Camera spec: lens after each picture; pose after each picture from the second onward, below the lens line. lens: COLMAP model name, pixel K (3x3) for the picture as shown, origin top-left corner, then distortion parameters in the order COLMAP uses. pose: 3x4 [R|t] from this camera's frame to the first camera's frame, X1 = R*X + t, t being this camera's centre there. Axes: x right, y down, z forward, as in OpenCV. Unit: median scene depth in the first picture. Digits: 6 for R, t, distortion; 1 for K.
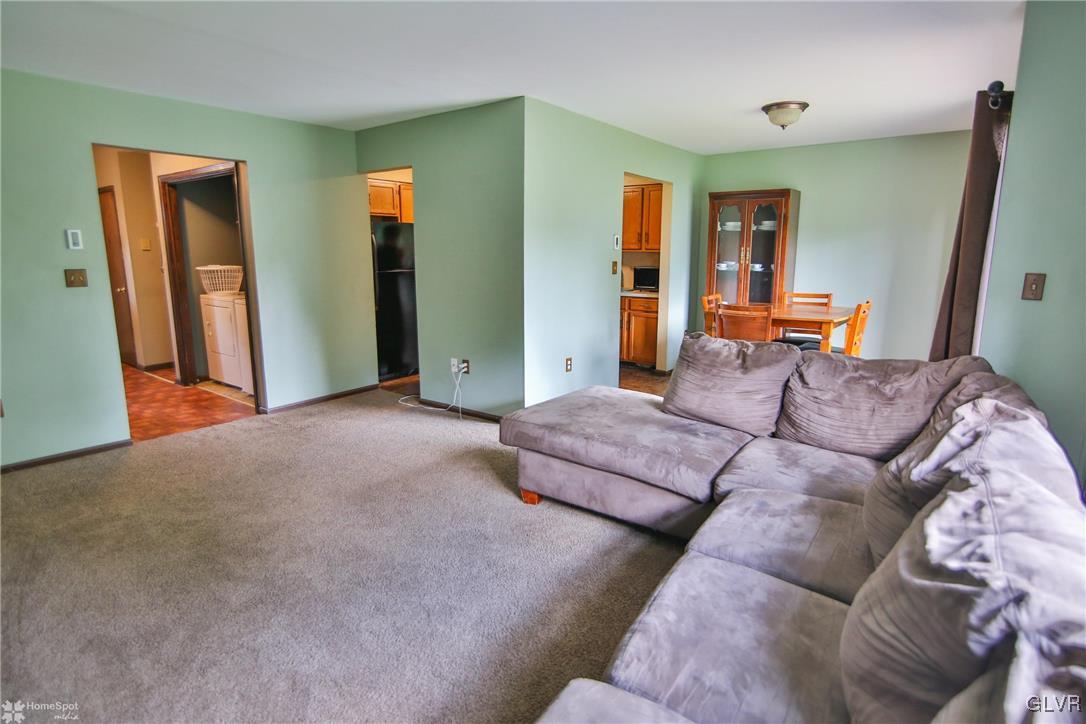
lens RADIAL K [[568.1, 0, 545.0], [0, 568.1, 359.5], [0, 0, 1]] dist [-0.016049, 0.000315]
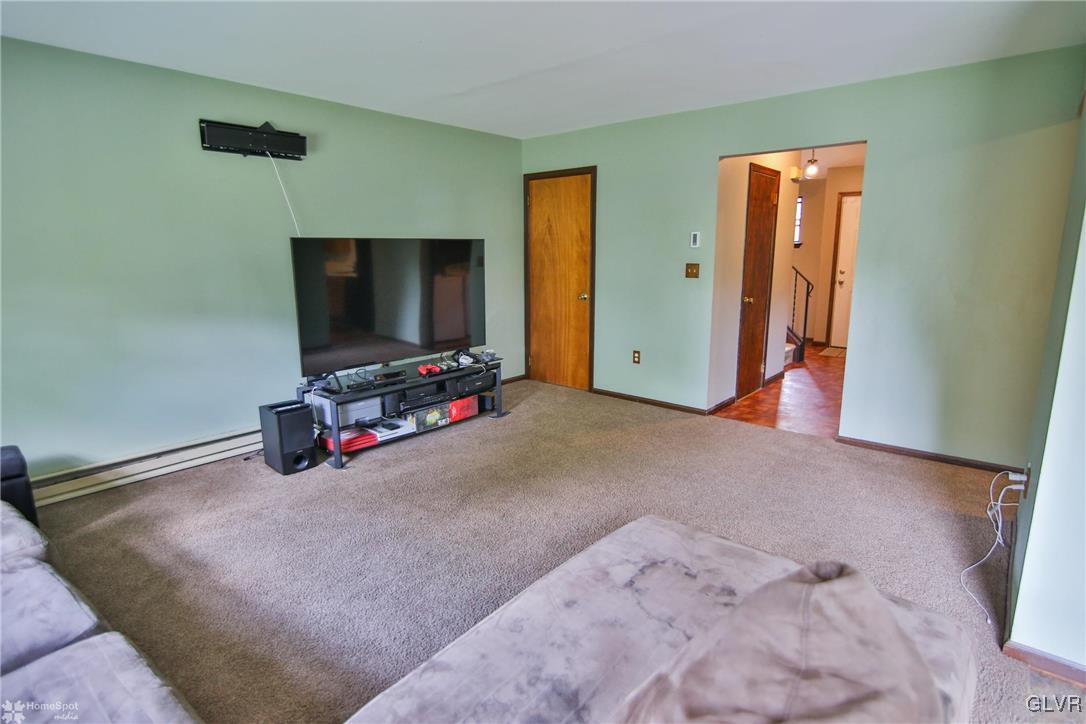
lens RADIAL K [[568.1, 0, 547.7], [0, 568.1, 356.9], [0, 0, 1]] dist [-0.016049, 0.000315]
pose [[-0.069793, 0.181161, -0.980974, 0.456787], [-0.175895, 0.965729, 0.190860, -0.144697], [0.981932, 0.185869, -0.035535, 0.769232]]
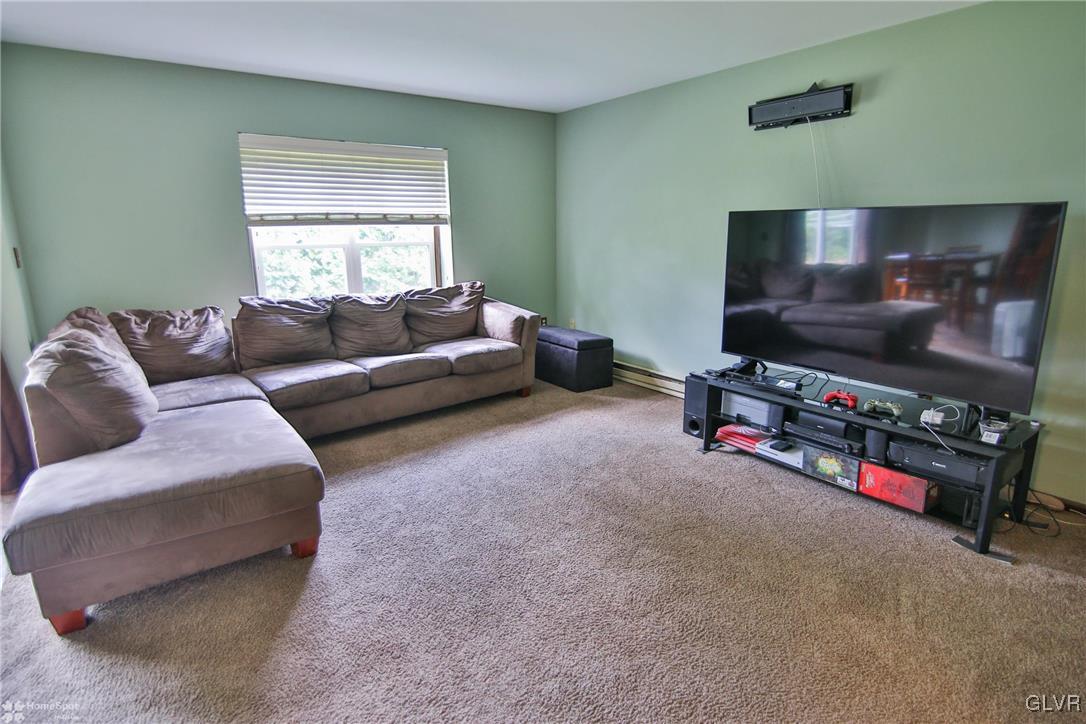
lens RADIAL K [[568.1, 0, 542.6], [0, 568.1, 358.1], [0, 0, 1]] dist [-0.016049, 0.000315]
pose [[-0.951902, -0.064733, 0.299487, -0.473772], [0.059560, 0.919693, 0.388096, -0.241819], [-0.300558, 0.387266, -0.871602, 1.283137]]
